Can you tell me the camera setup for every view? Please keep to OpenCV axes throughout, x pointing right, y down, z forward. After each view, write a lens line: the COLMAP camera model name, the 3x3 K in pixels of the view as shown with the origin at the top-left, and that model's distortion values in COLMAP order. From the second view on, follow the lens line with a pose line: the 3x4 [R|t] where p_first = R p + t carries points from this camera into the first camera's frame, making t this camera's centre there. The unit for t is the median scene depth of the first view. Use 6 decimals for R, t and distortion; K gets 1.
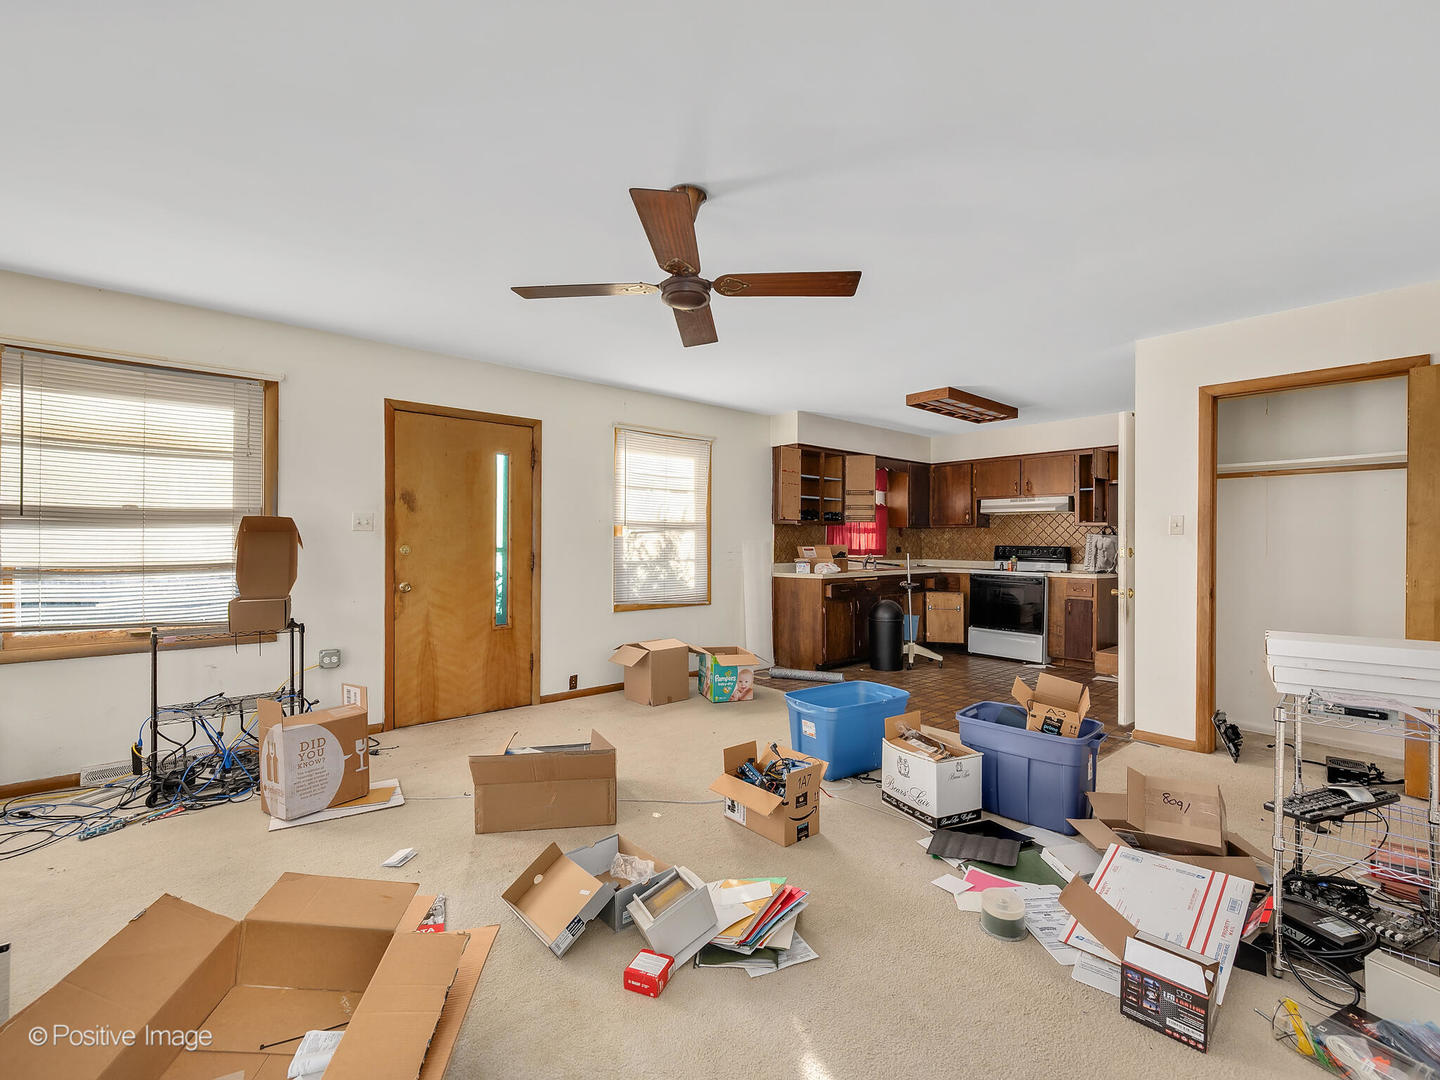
lens RADIAL K [[638.7, 0, 724.0], [0, 638.7, 544.8], [0, 0, 1]] dist [-0.000758, -0.000325]
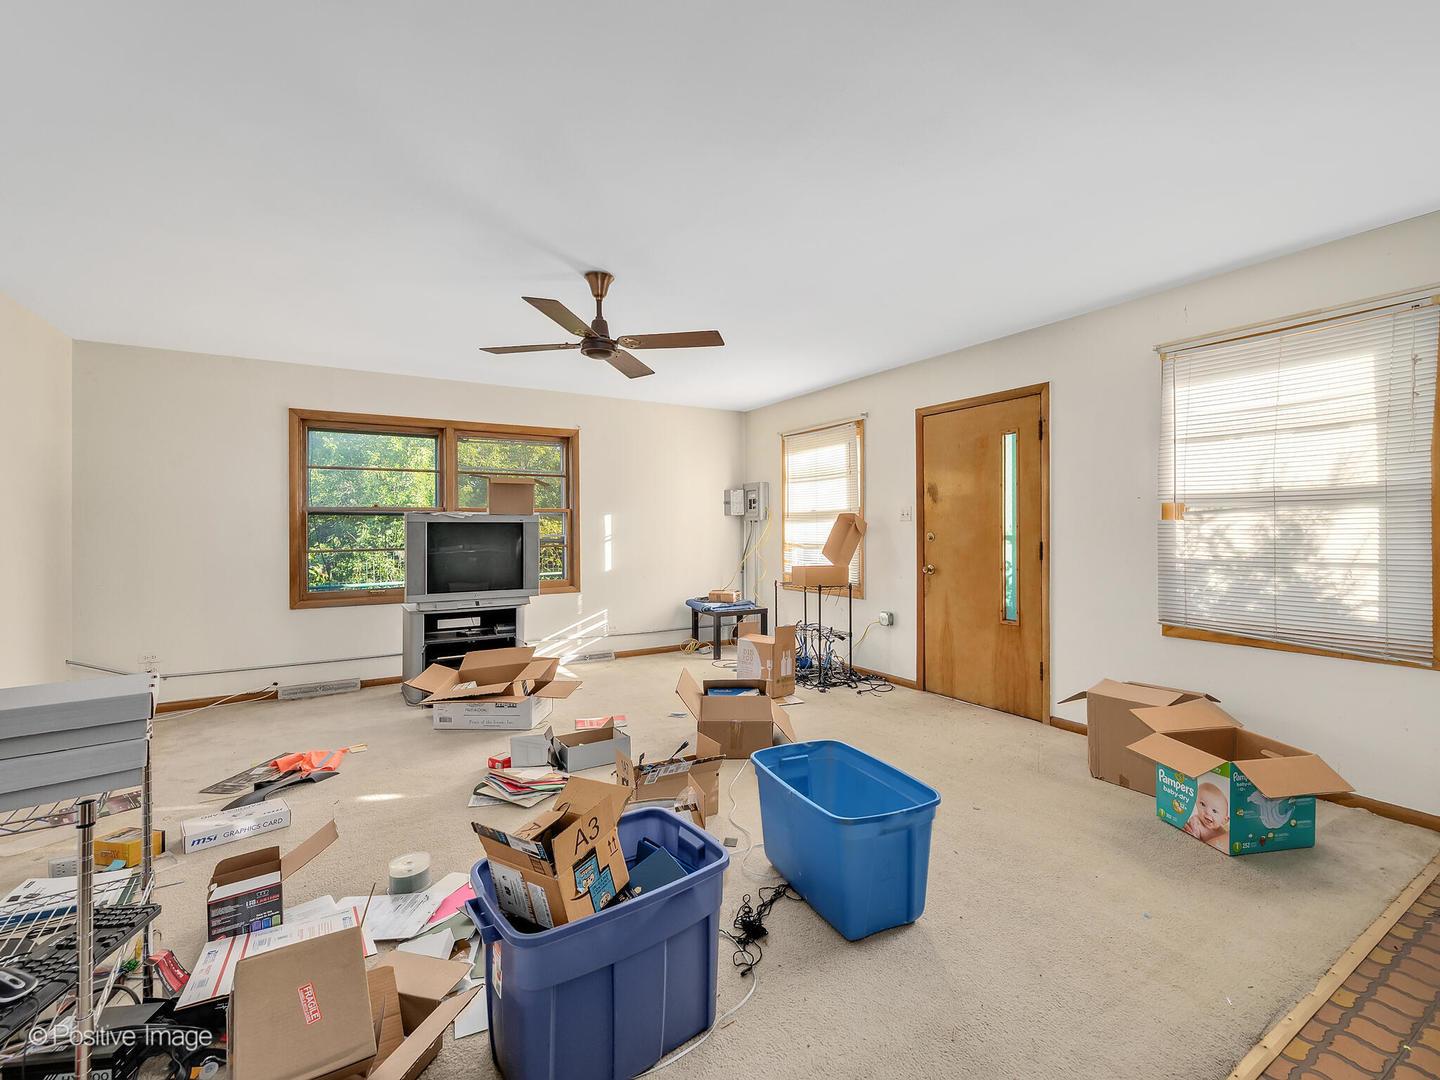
lens RADIAL K [[634.7, 0, 720.2], [0, 634.7, 528.9], [0, 0, 1]] dist [-0.000653, -0.000147]
pose [[-0.174242, -0.004806, -0.984691, 0.595949], [0.000025, 0.999988, -0.004885, -0.000553], [0.984703, -0.000876, -0.174239, 0.723701]]
